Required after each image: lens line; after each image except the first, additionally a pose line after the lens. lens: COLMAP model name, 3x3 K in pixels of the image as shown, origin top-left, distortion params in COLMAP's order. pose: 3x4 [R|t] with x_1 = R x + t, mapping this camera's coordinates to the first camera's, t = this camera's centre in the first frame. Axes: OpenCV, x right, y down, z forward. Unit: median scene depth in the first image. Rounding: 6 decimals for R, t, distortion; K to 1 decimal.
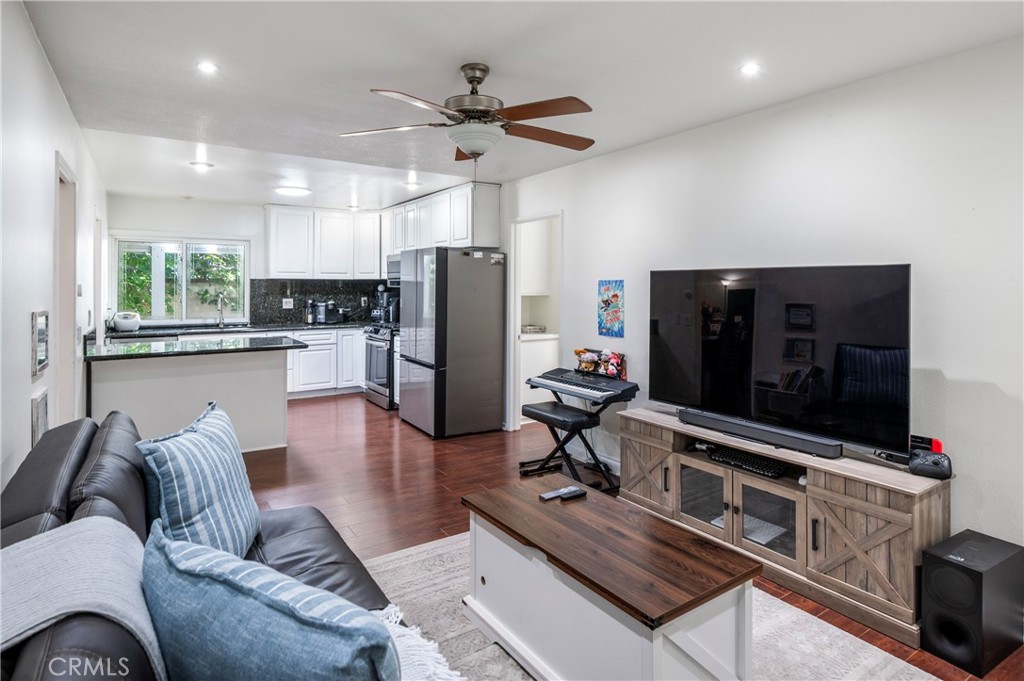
lens RADIAL K [[545.7, 0, 511.8], [0, 545.7, 285.4], [0, 0, 1]] dist [-0.002148, -0.000656]
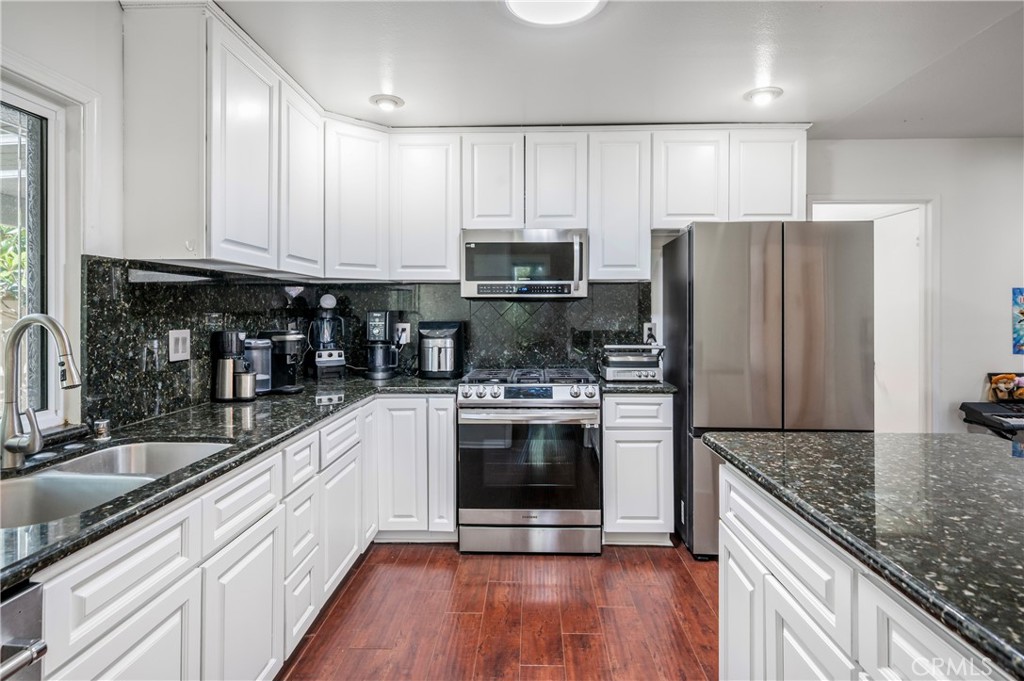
lens RADIAL K [[535.9, 0, 515.2], [0, 535.9, 315.1], [0, 0, 1]] dist [-0.000251, 0.000083]
pose [[0.581496, -0.006030, 0.813527, -0.591714], [0.002526, 0.999981, 0.005606, 0.016174], [-0.813545, -0.001205, 0.581500, 0.721690]]
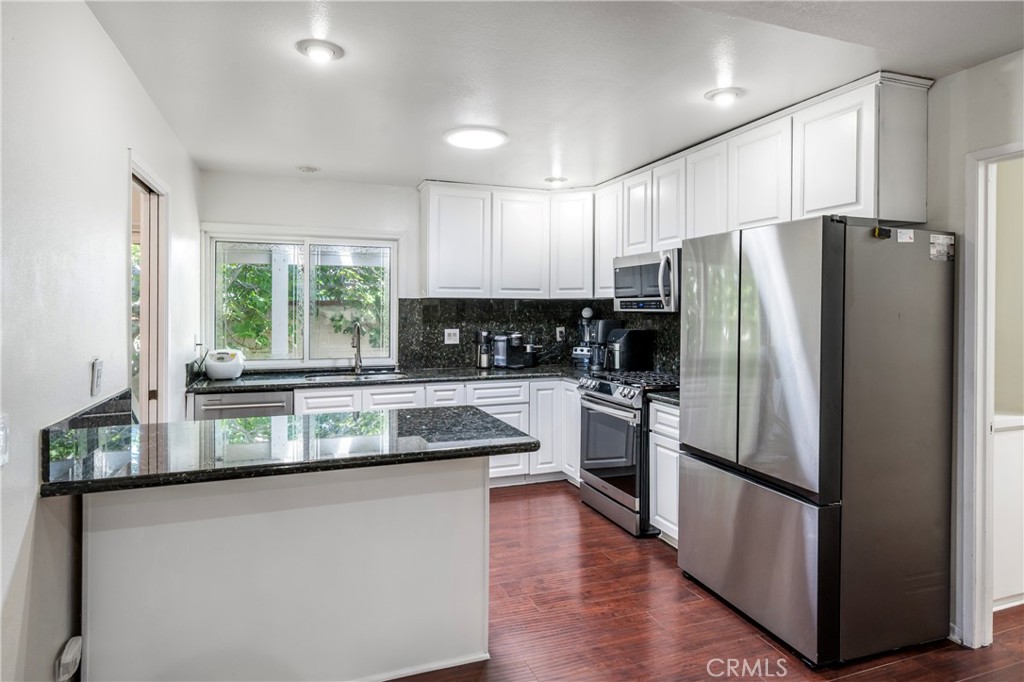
lens RADIAL K [[570.8, 0, 508.7], [0, 570.8, 310.8], [0, 0, 1]] dist [0.001175, 0.000118]
pose [[0.973394, 0.001476, -0.229132, -0.204543], [-0.001273, 0.999999, 0.001030, 0.002081], [0.229133, -0.000711, 0.973395, 0.383529]]
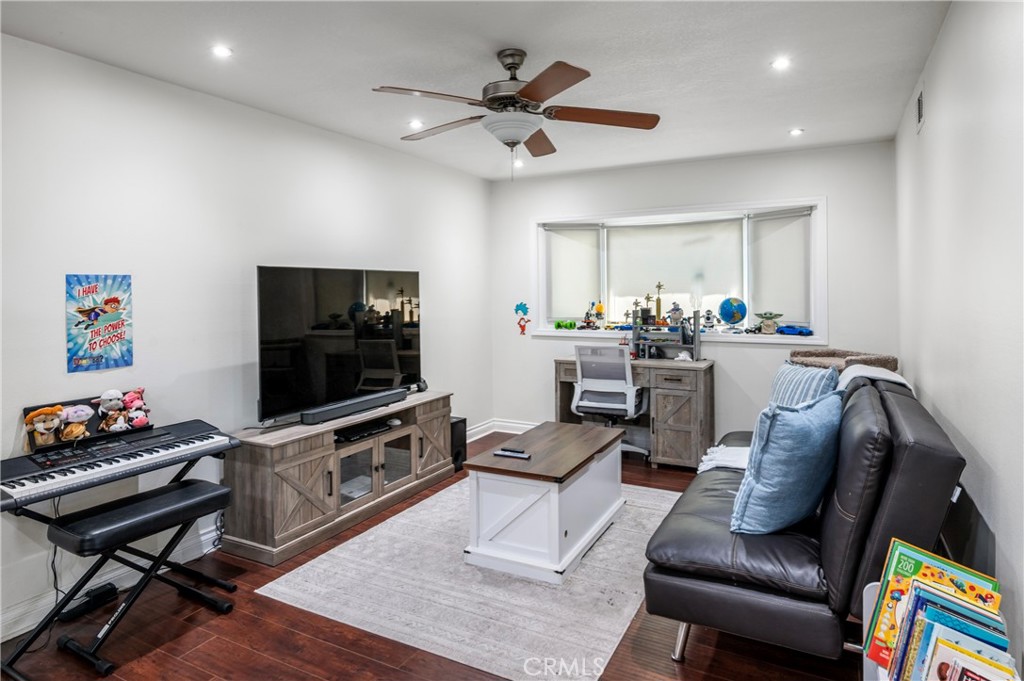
lens RADIAL K [[589.8, 0, 510.8], [0, 589.8, 290.7], [0, 0, 1]] dist [0.000550, 0.000064]
pose [[-0.467122, -0.001865, 0.884191, -0.367104], [0.005400, 0.999973, 0.004963, 0.004381], [-0.884176, 0.007093, -0.467099, 0.557379]]
